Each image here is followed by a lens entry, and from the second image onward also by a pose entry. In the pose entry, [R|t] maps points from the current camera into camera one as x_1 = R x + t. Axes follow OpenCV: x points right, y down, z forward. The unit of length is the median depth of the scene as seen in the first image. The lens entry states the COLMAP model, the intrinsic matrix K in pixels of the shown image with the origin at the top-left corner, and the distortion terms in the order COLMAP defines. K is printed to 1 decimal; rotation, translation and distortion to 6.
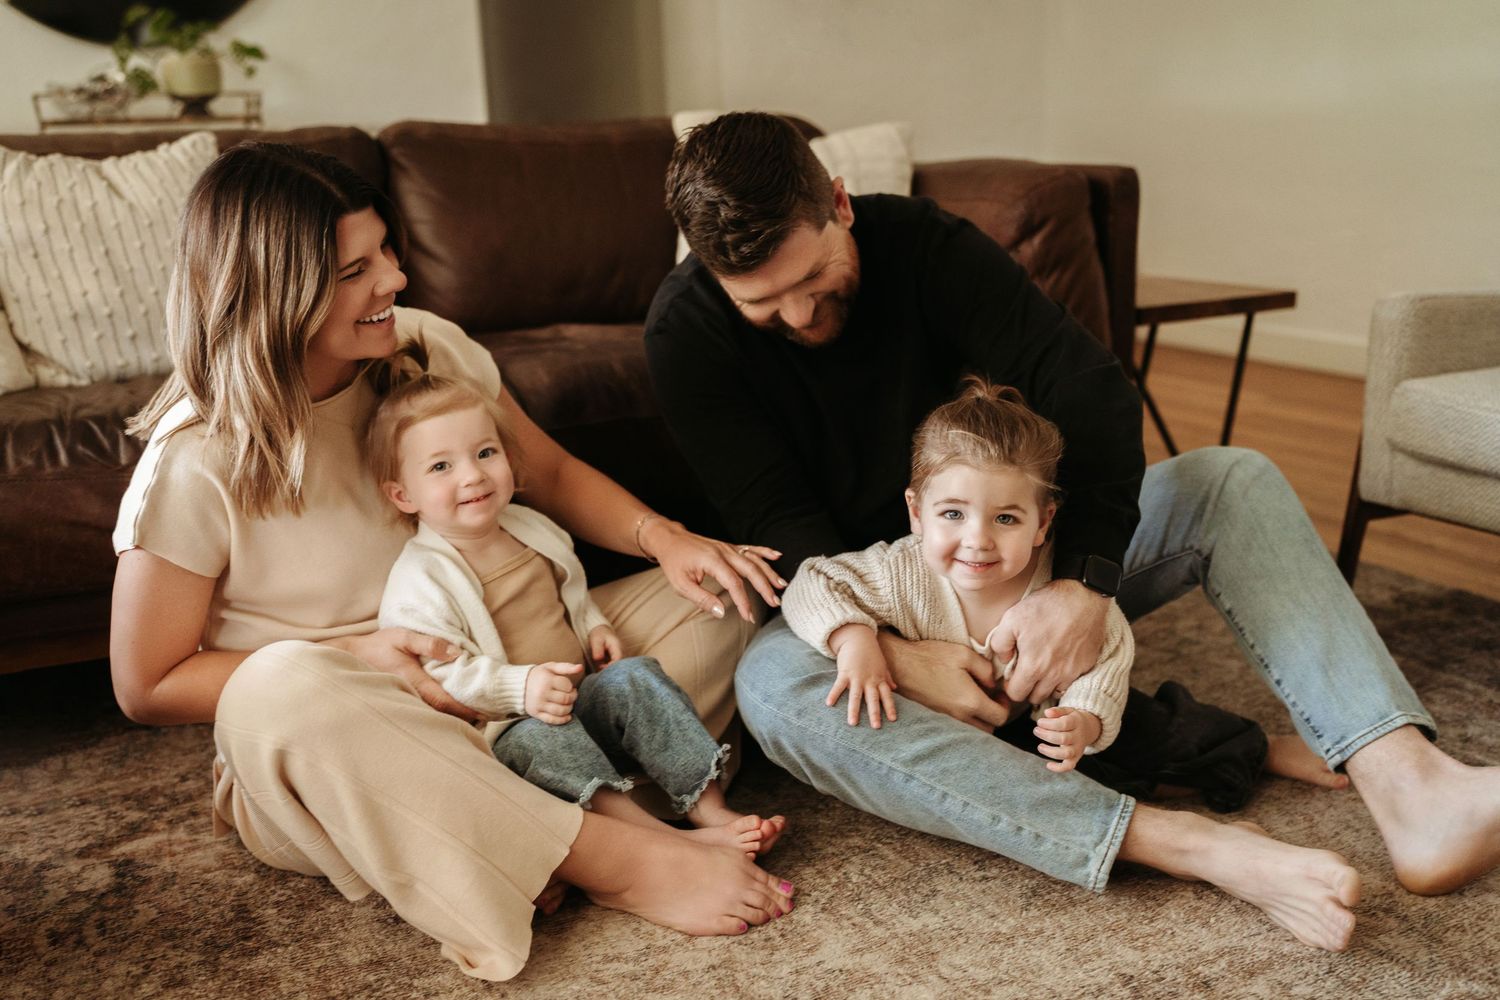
lens RADIAL K [[1460.9, 0, 752.3], [0, 1460.9, 496.8], [0, 0, 1]] dist [0.008615, 0.000000]
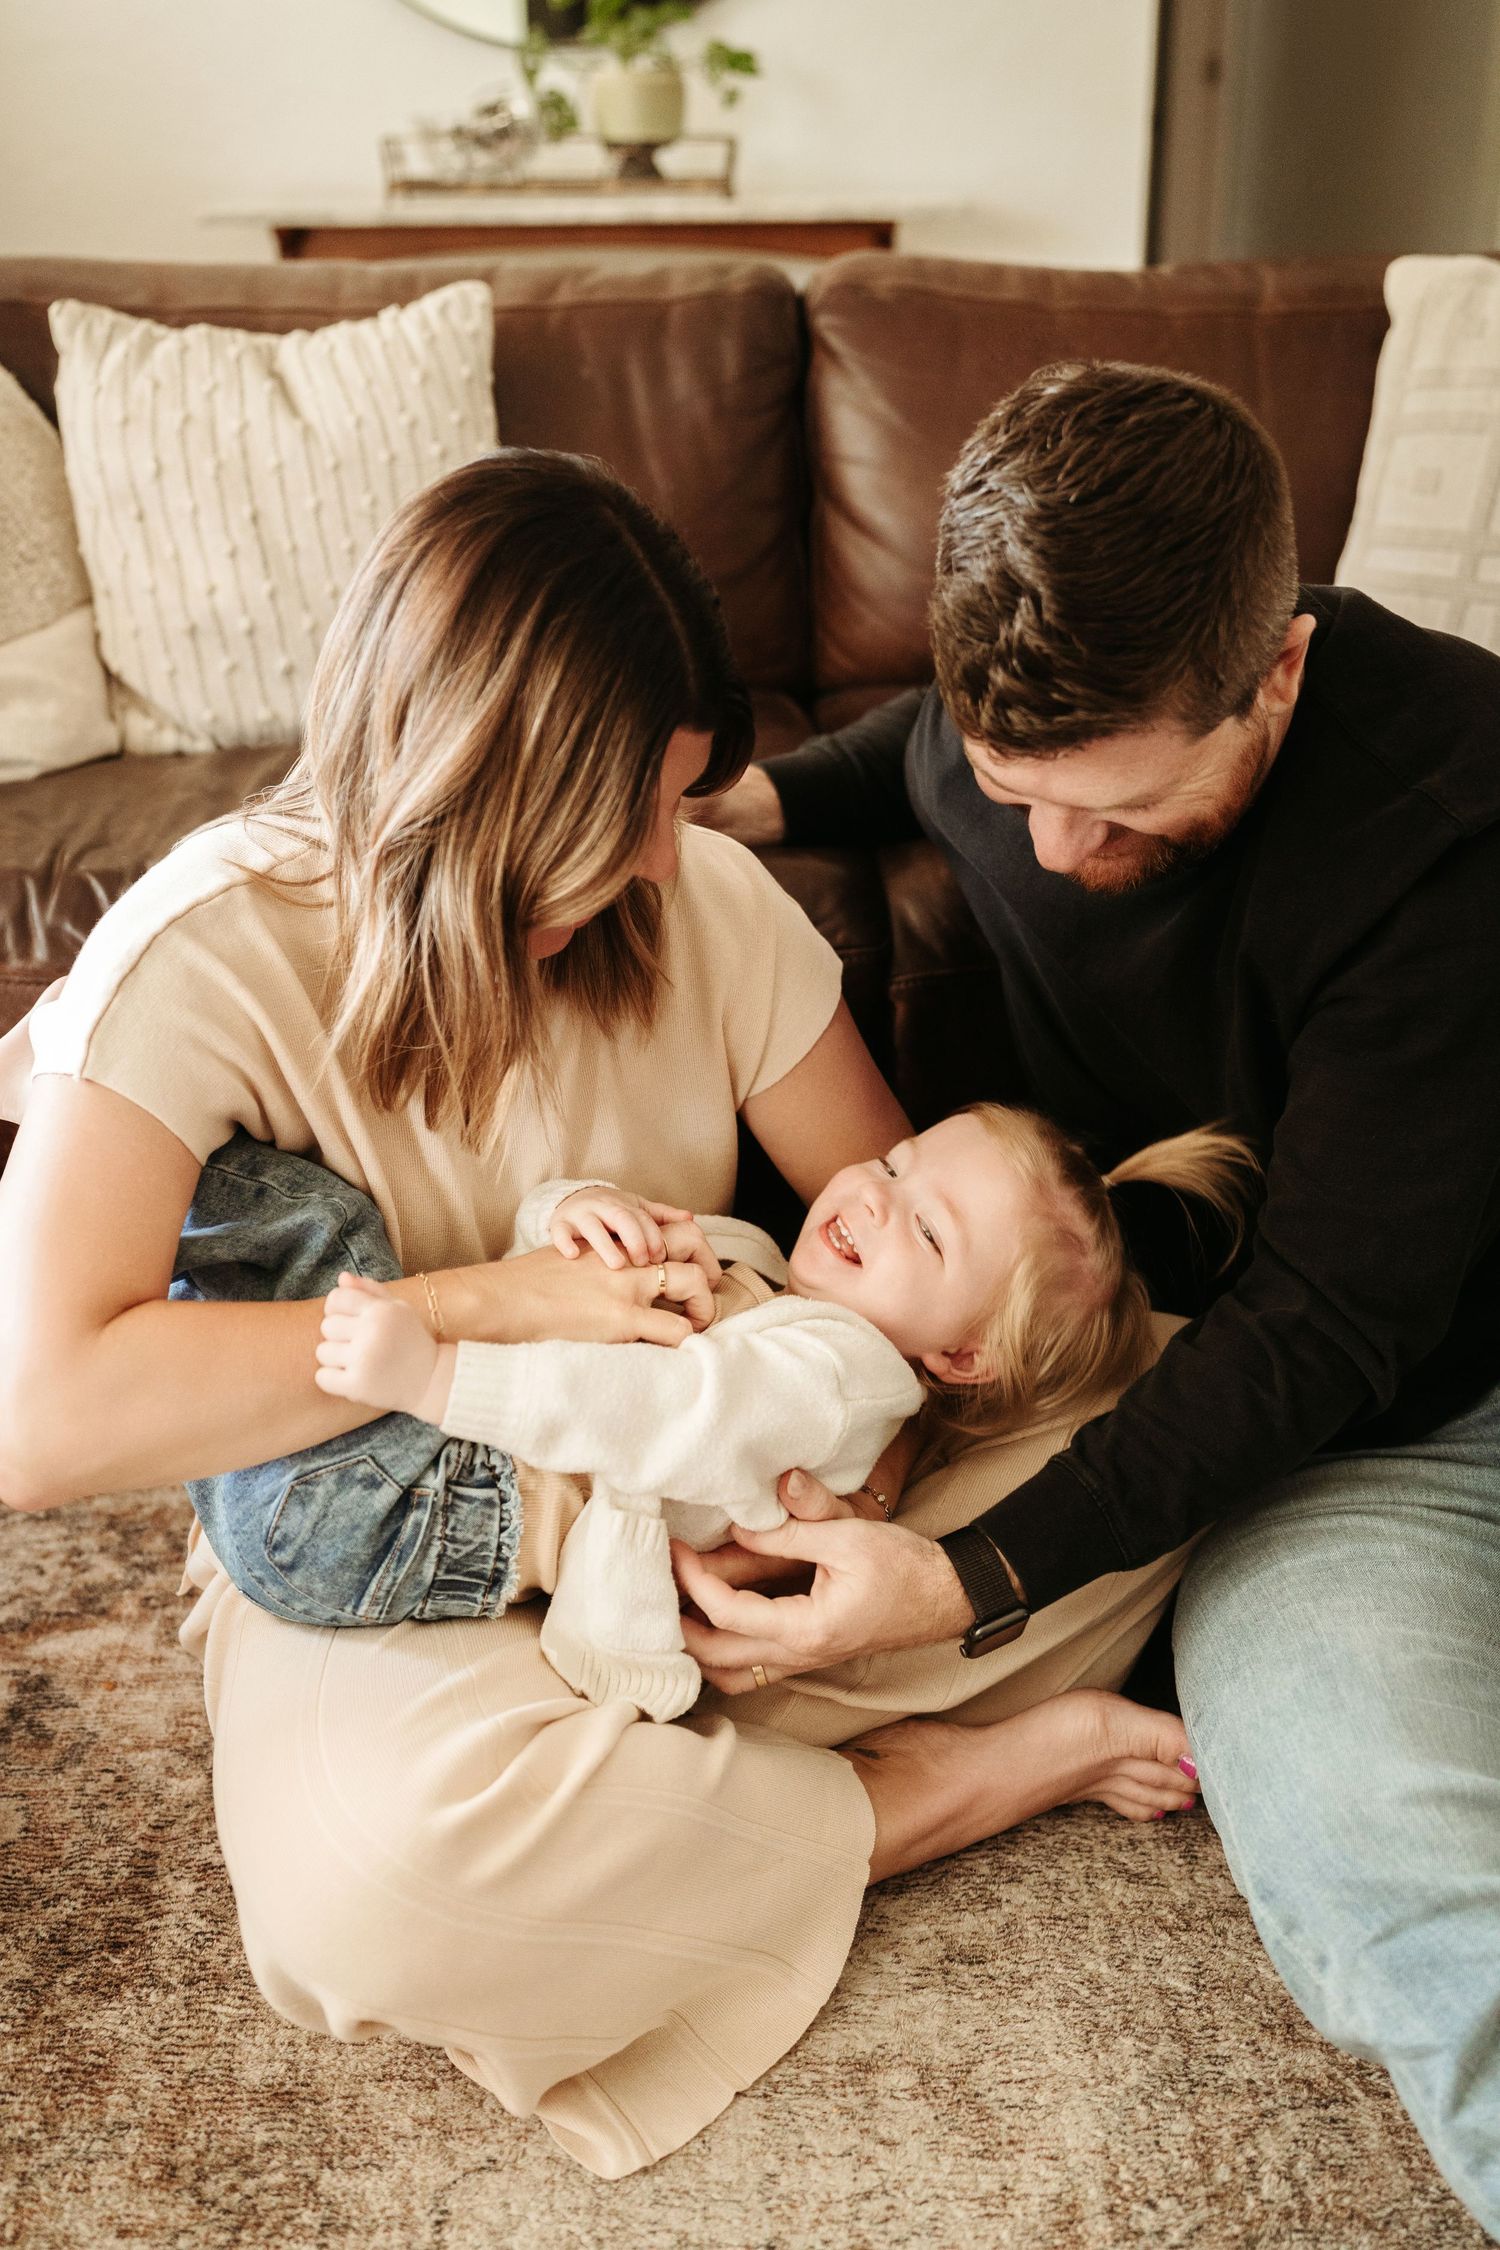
lens RADIAL K [[2191.4, 0, 751.9], [0, 2191.4, 1128.9], [0, 0, 1]] dist [0.008615, 0.000000]
pose [[0.921279, 0.184156, -0.342538, 0.070004], [-0.117088, 0.971255, 0.207252, -0.135772], [0.370858, -0.150830, 0.916359, 0.259249]]
